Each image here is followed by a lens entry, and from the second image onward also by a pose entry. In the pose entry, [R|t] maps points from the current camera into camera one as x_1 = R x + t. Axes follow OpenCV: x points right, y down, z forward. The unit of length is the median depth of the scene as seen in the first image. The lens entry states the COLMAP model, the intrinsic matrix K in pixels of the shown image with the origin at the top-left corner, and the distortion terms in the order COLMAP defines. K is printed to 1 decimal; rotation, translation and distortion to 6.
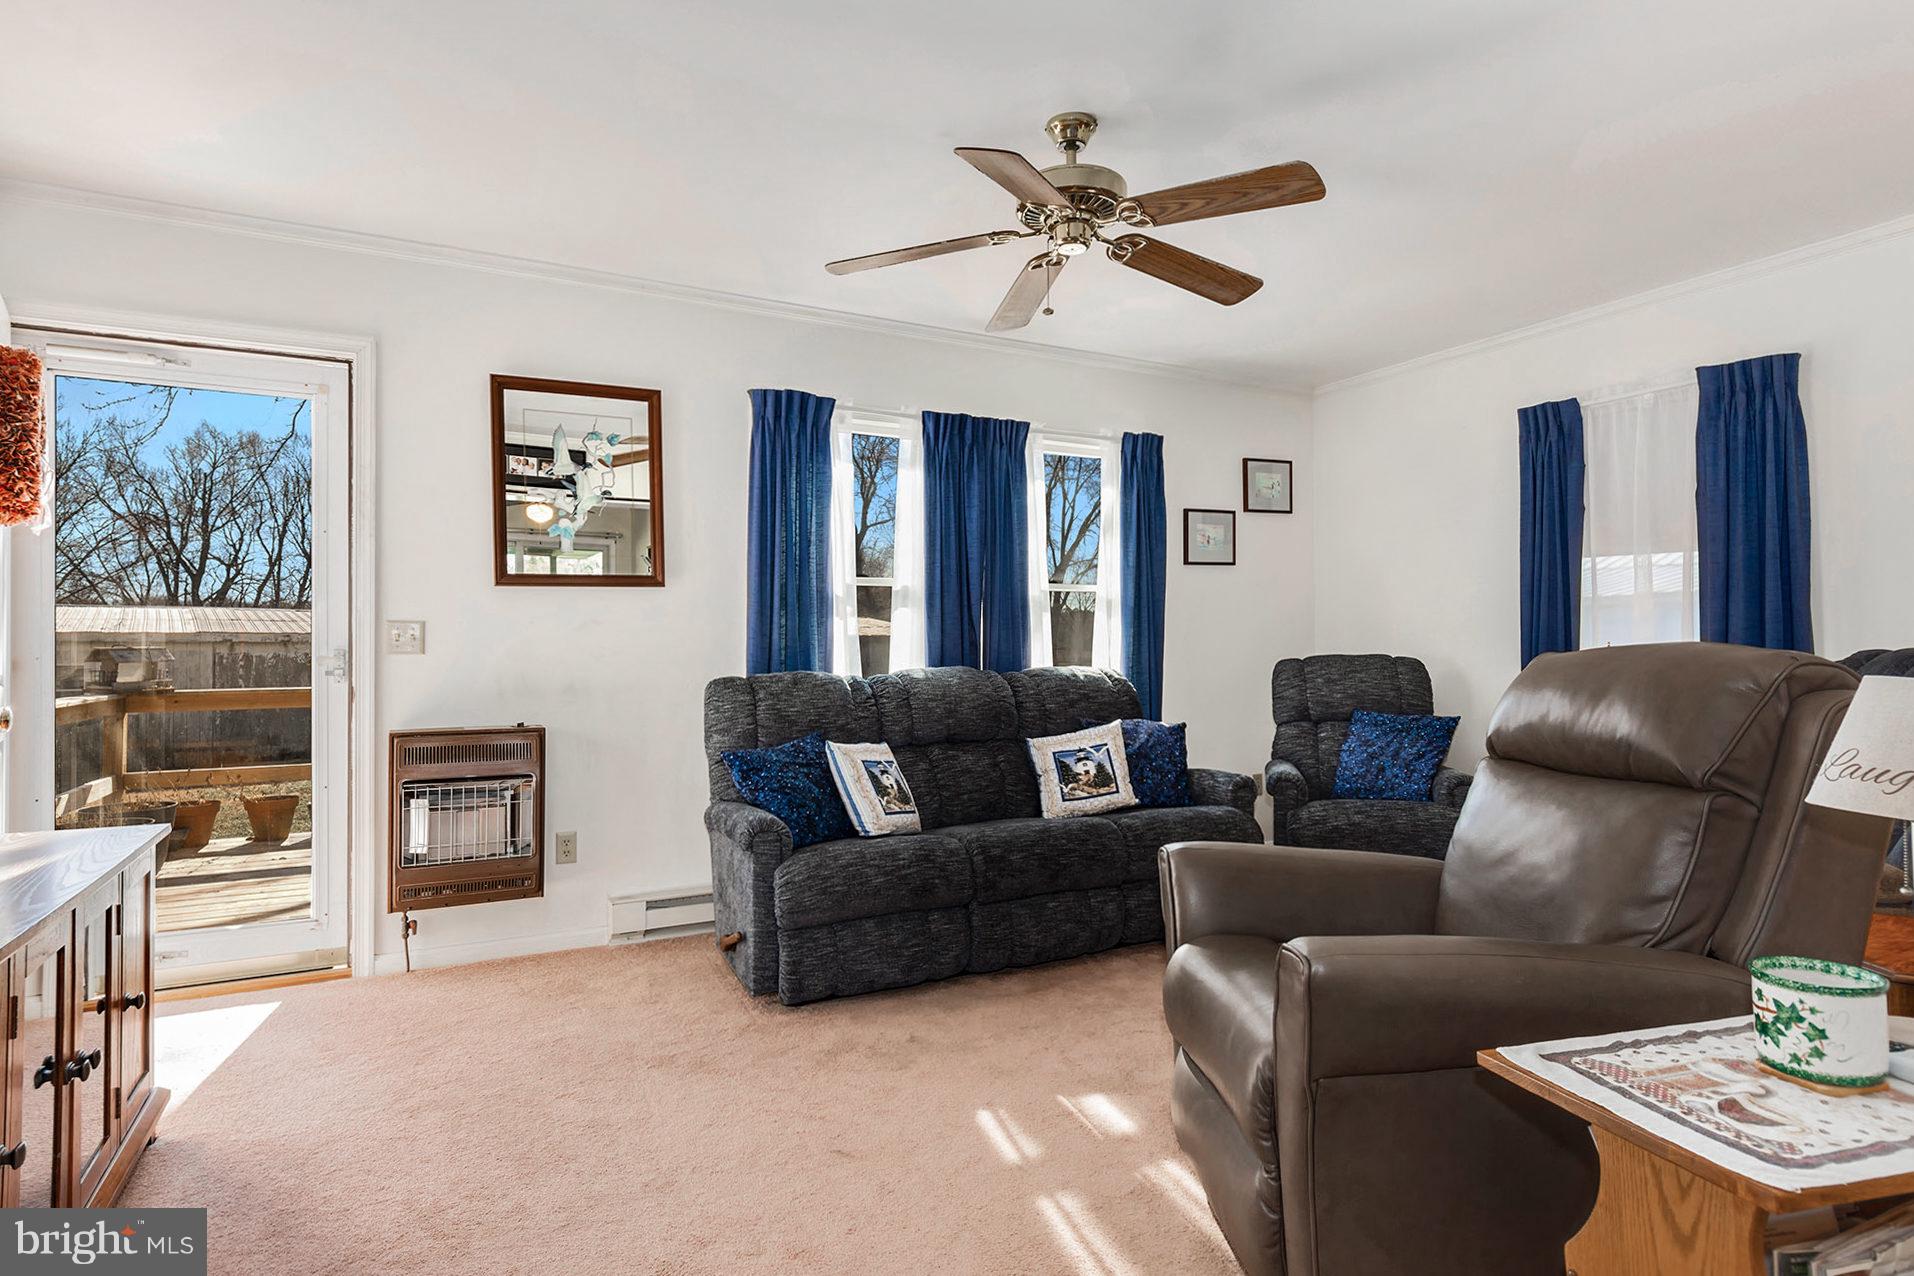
lens RADIAL K [[1016.8, 0, 966.0], [0, 1016.8, 631.0], [0, 0, 1]] dist [0.016124, -0.022175]
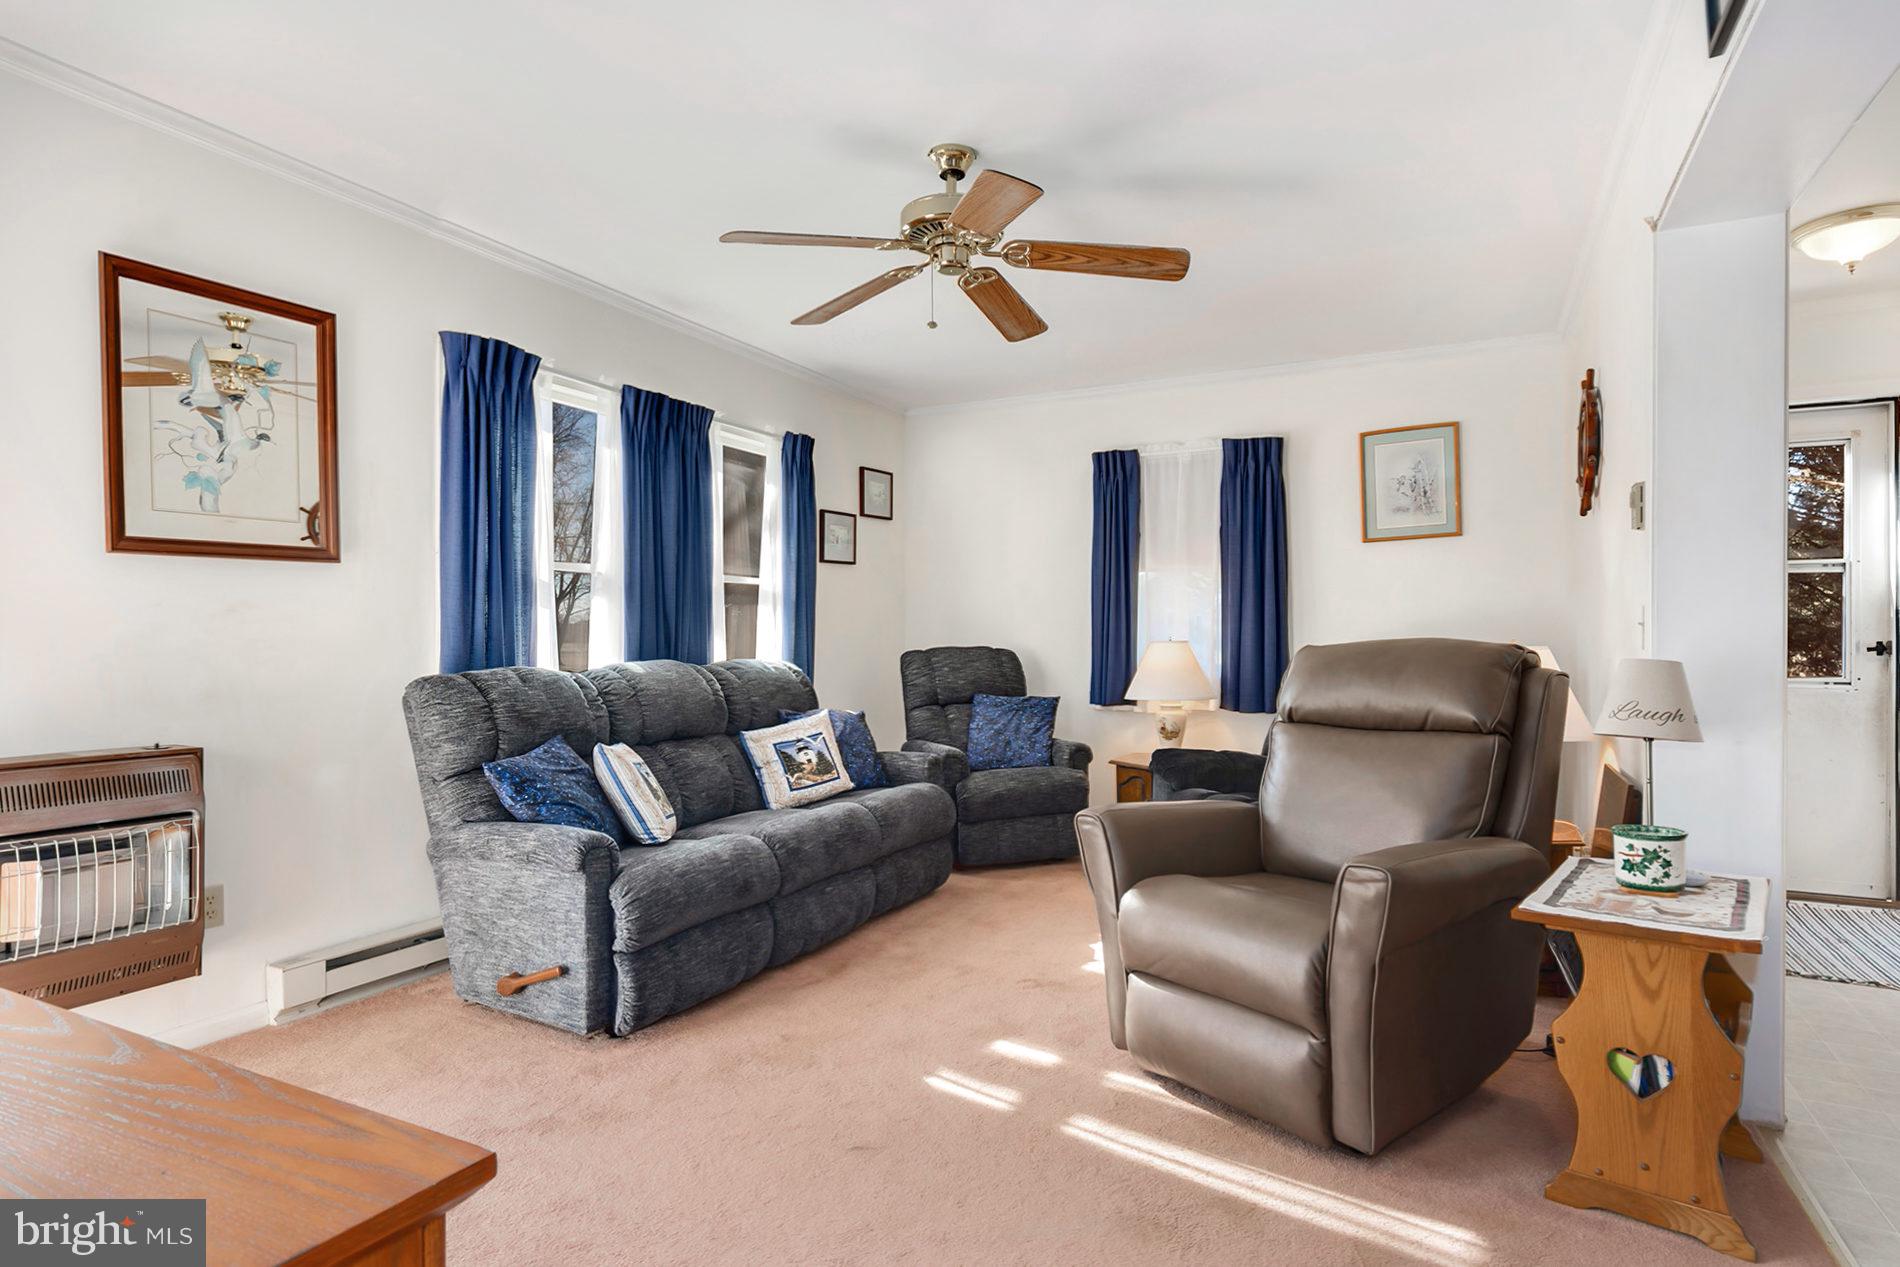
lens RADIAL K [[995.4, 0, 955.1], [0, 995.4, 637.7], [0, 0, 1]] dist [0.000647, -0.002656]
pose [[0.823499, 0.002815, 0.567311, -0.334030], [-0.010863, 0.999883, 0.010808, 0.001150], [-0.567214, -0.015063, 0.823433, 0.086315]]
